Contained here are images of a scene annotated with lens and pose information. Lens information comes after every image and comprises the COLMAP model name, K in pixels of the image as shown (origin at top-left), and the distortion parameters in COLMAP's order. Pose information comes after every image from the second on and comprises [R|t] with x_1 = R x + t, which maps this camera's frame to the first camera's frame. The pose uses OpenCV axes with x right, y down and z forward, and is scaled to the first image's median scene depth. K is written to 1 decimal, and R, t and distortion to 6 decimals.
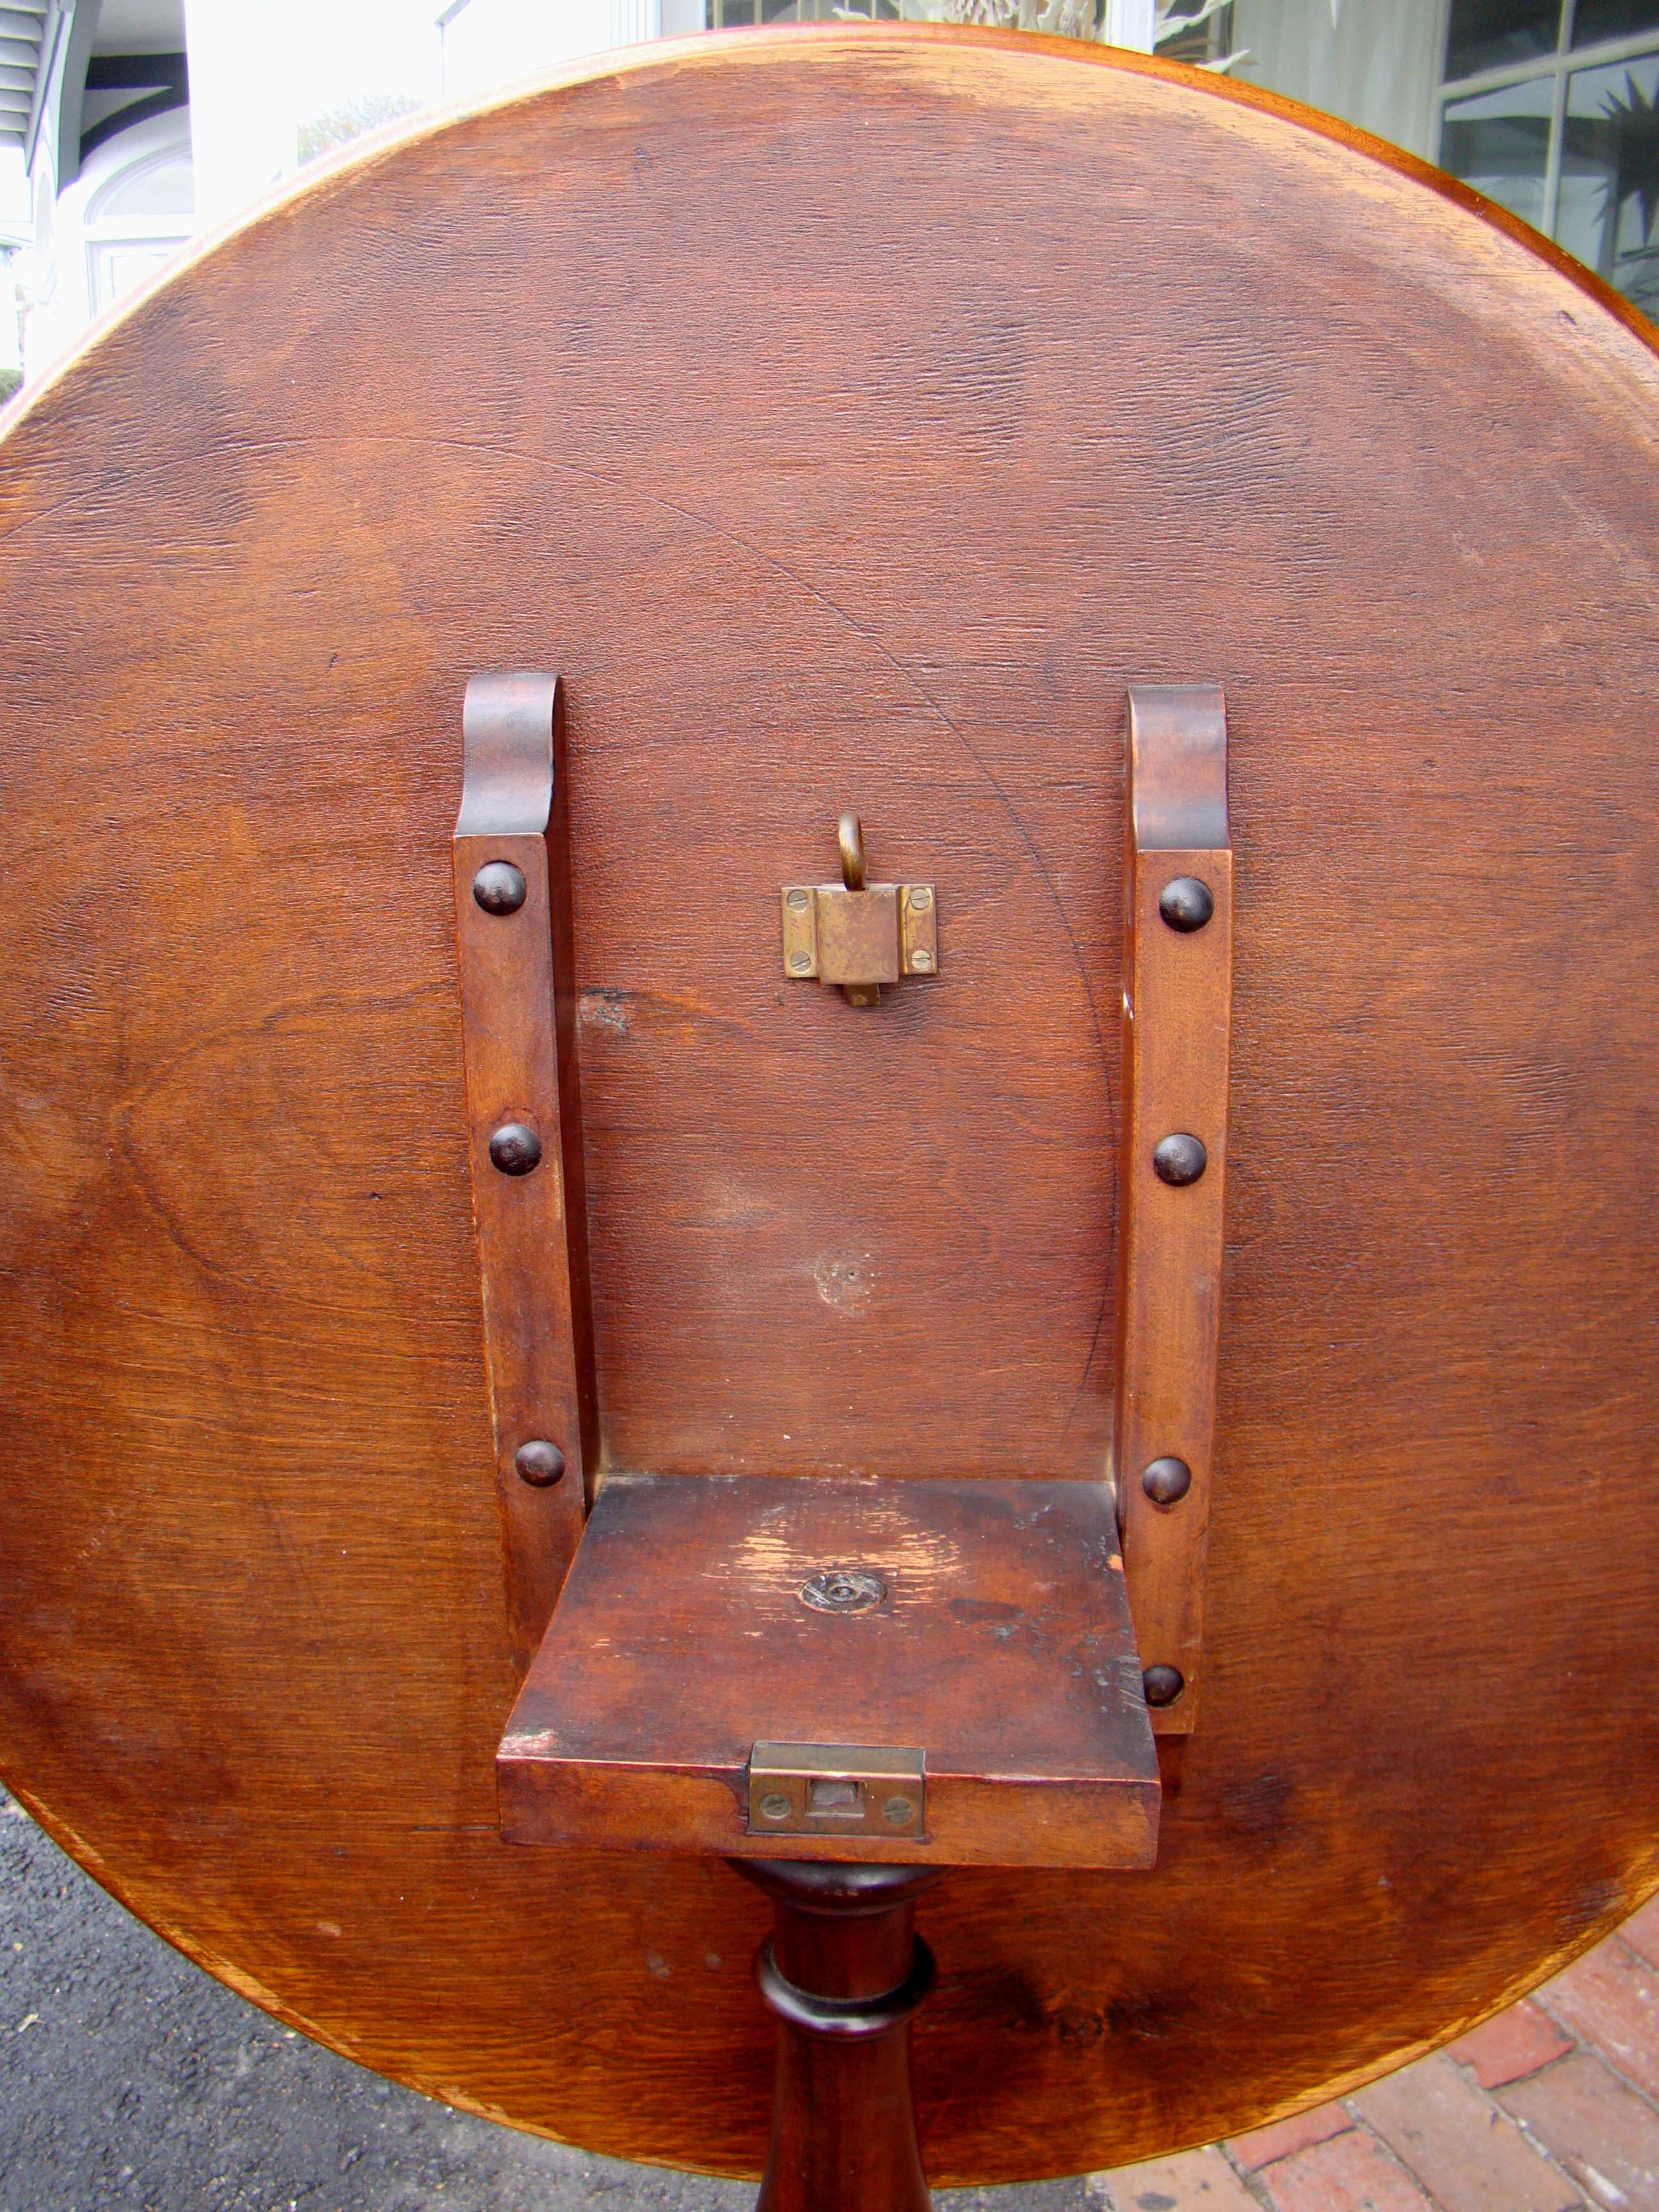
lens RADIAL K [[1985.2, 0, 845.7], [0, 1985.2, 1104.5], [0, 0, 1]] dist [-0.208086, 0.135605]
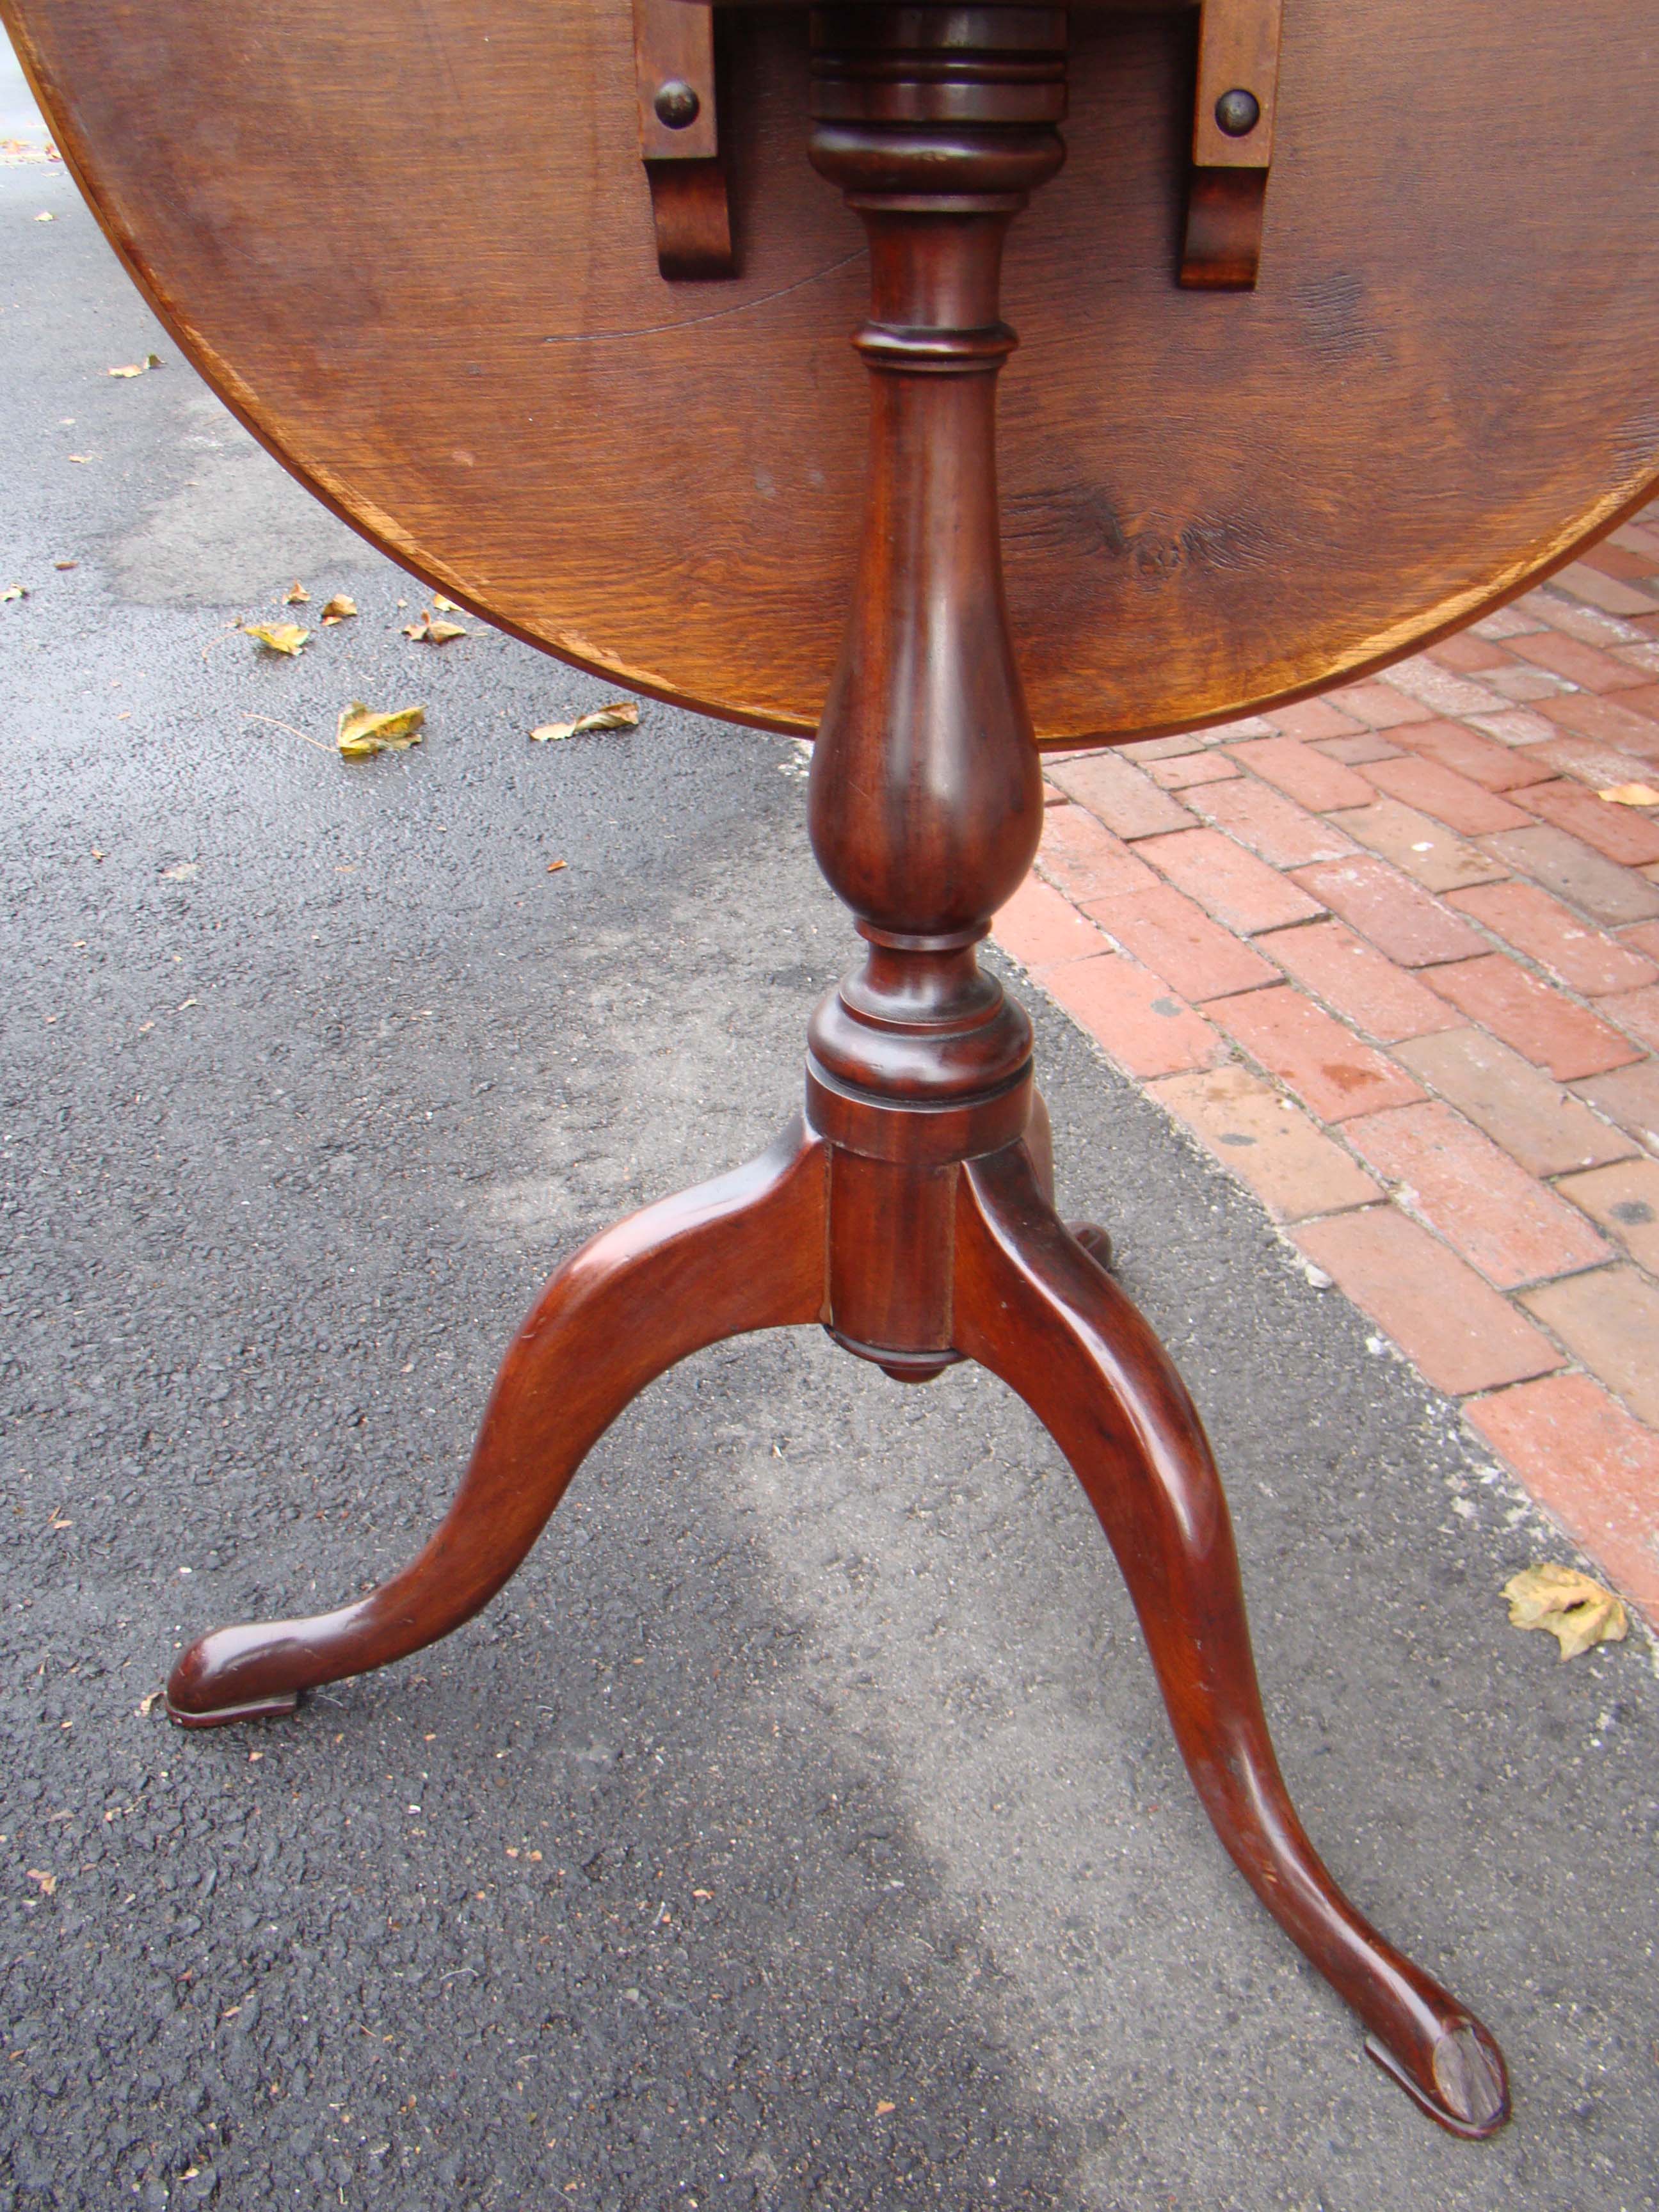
lens RADIAL K [[1985.2, 0, 845.7], [0, 1985.2, 1104.5], [0, 0, 1]] dist [-0.208086, 0.135605]
pose [[0.997022, 0.039808, -0.066045, 0.032967], [-0.020986, 0.964197, 0.264356, 0.494600], [0.074204, -0.262182, 0.962161, -0.140884]]
